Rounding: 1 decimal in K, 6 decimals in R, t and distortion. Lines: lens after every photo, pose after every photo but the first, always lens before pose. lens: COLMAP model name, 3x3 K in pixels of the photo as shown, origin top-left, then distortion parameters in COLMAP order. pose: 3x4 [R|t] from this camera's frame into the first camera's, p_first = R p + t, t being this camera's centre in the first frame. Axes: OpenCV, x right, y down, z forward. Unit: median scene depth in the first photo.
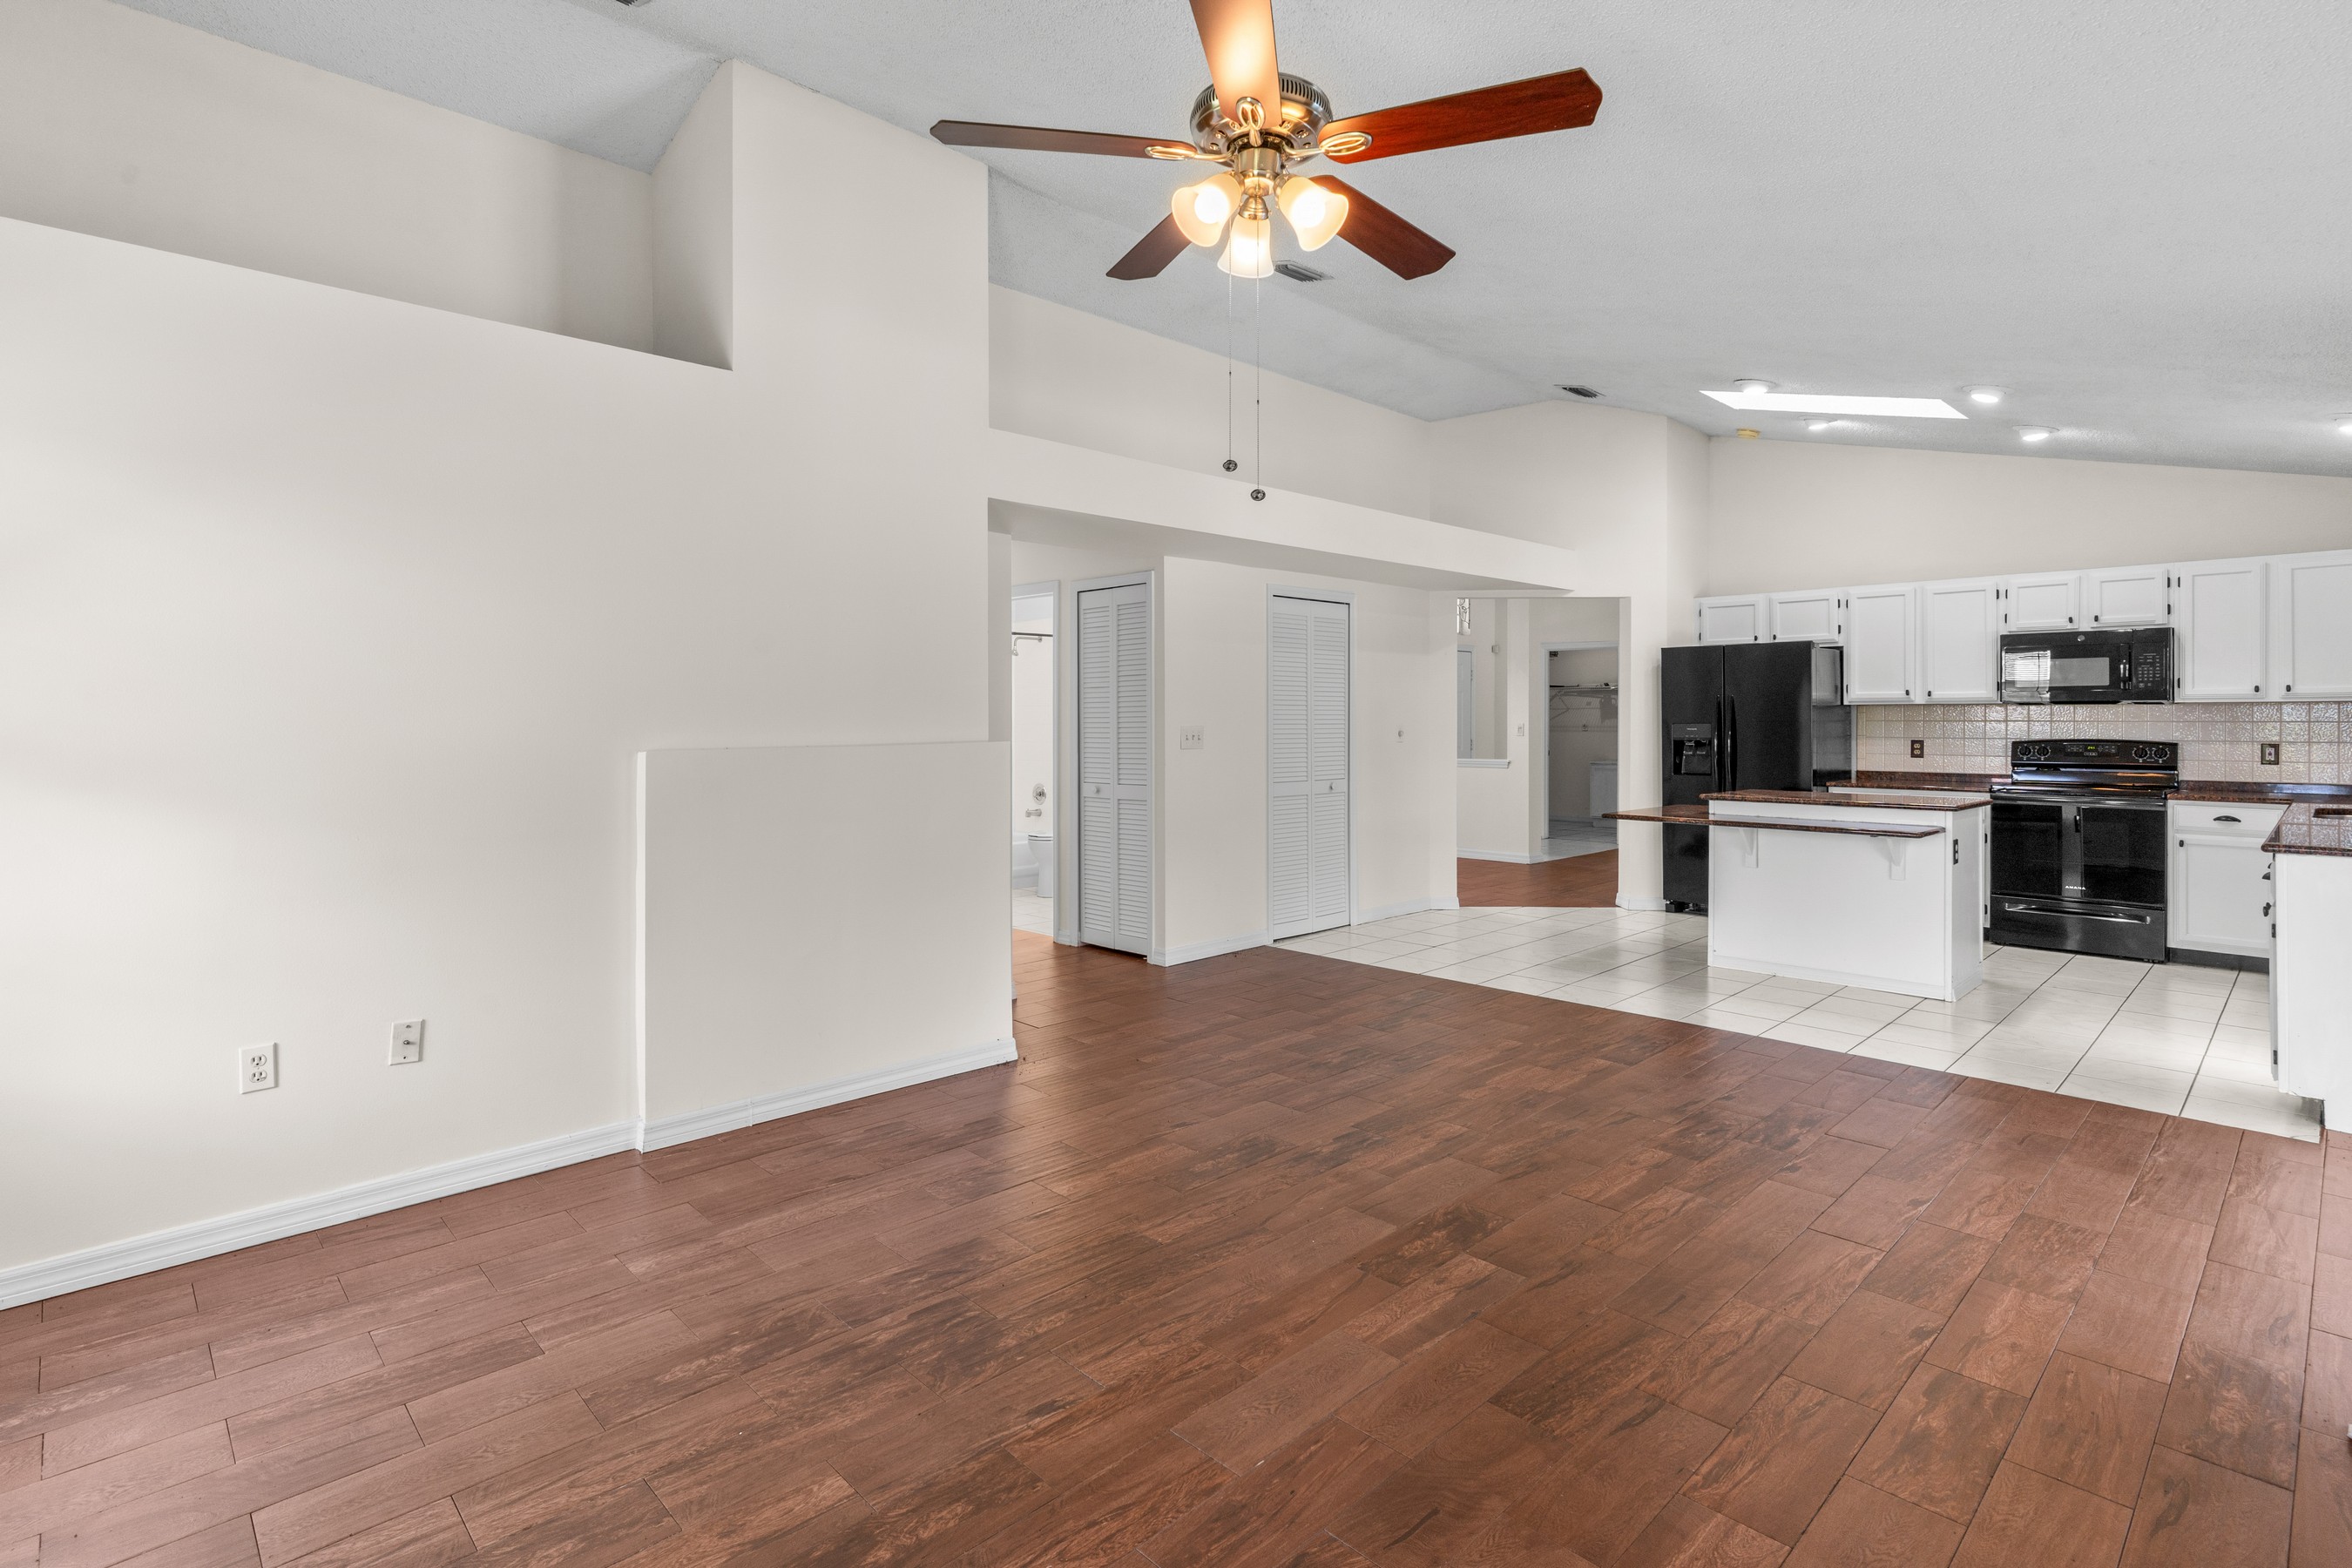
lens RADIAL K [[1065.6, 0, 1211.5], [0, 1065.6, 715.4], [0, 0, 1]] dist [0.000948, 0.000527]
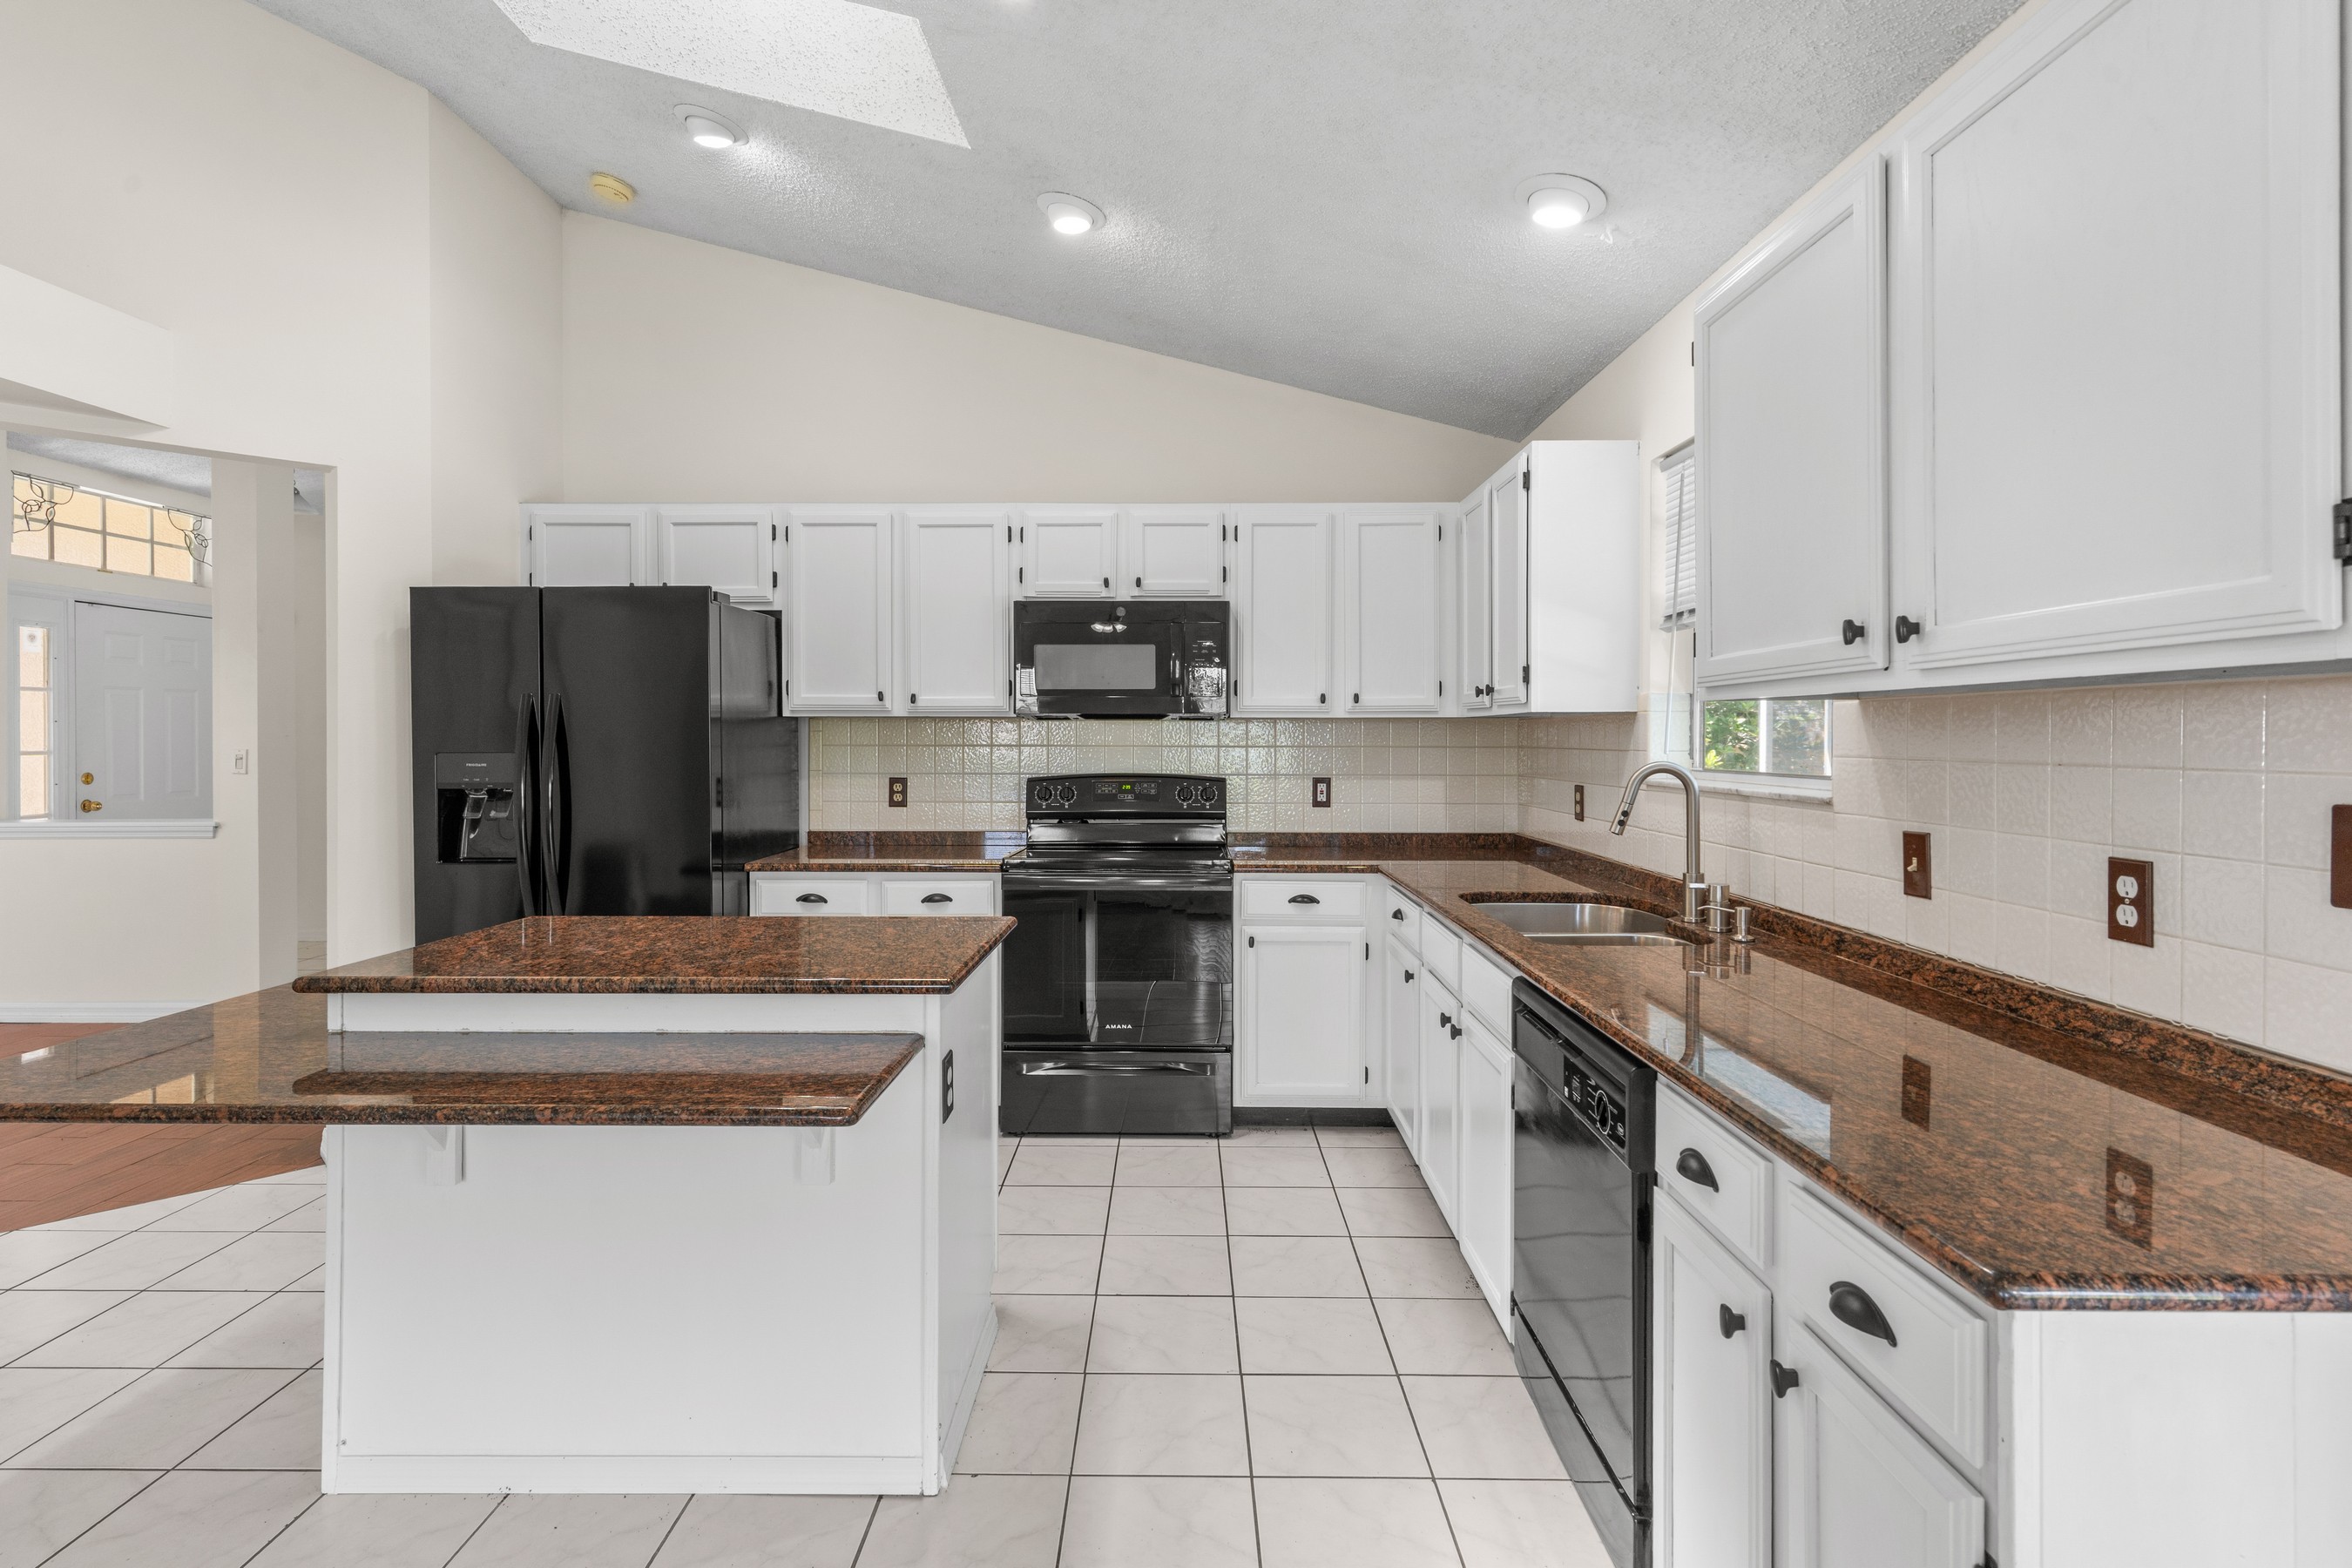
lens RADIAL K [[1127.3, 0, 1182.0], [0, 1127.3, 759.5], [0, 0, 1]] dist [0.002619, 0.001331]
pose [[0.690985, -0.012743, 0.722757, 0.335290], [-0.003344, 0.999778, 0.020825, -0.000608], [-0.722861, -0.016806, 0.690789, 0.476980]]
